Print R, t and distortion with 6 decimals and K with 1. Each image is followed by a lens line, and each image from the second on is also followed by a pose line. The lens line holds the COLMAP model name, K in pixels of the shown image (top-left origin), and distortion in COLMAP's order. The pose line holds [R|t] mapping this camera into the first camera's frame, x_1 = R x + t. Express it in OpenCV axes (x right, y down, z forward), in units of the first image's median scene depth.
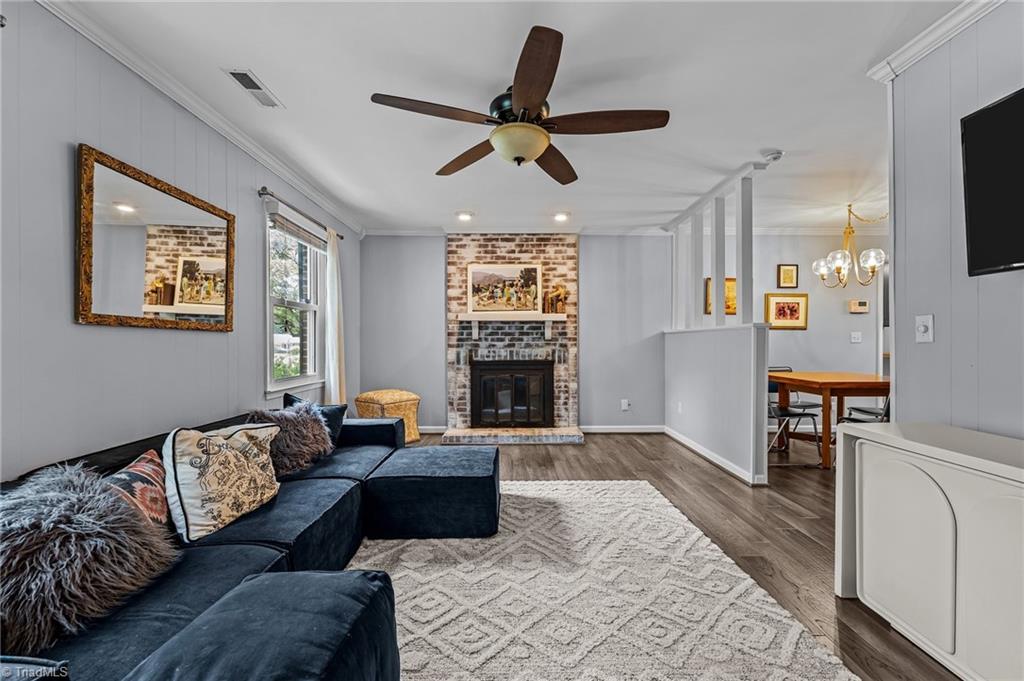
lens RADIAL K [[418.8, 0, 509.1], [0, 418.8, 347.9], [0, 0, 1]] dist [0.001983, -0.000613]
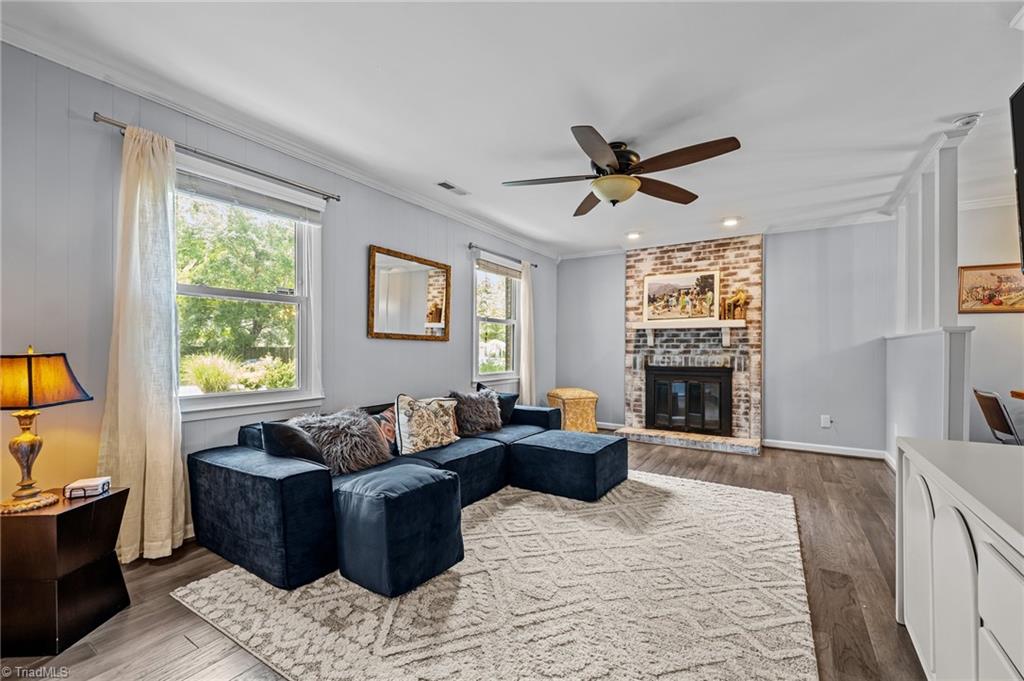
lens RADIAL K [[418.8, 0, 513.9], [0, 418.8, 353.2], [0, 0, 1]] dist [0.001983, -0.000613]
pose [[0.840994, 0.010737, -0.540938, 0.211921], [-0.012397, 0.999923, 0.000573, 0.001397], [0.540903, 0.006224, 0.841062, -0.095227]]
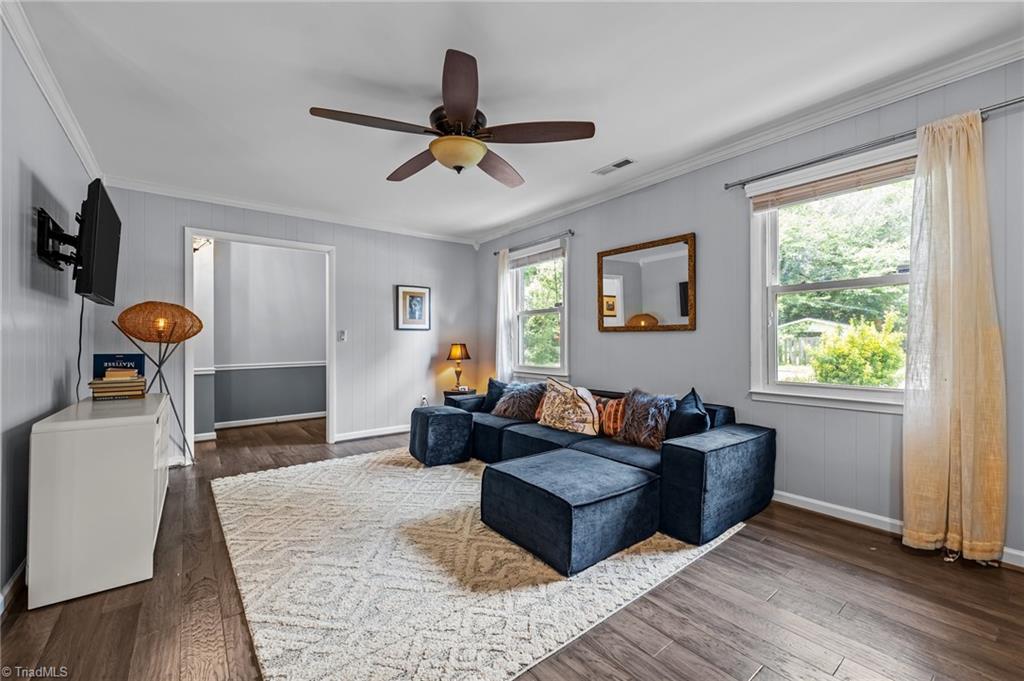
lens RADIAL K [[418.8, 0, 515.4], [0, 418.8, 340.8], [0, 0, 1]] dist [0.001983, -0.000613]
pose [[-0.785621, 0.005808, -0.618681, 0.267986], [0.000591, 0.999963, 0.008637, -0.010178], [0.618708, 0.006419, -0.785595, 0.908774]]
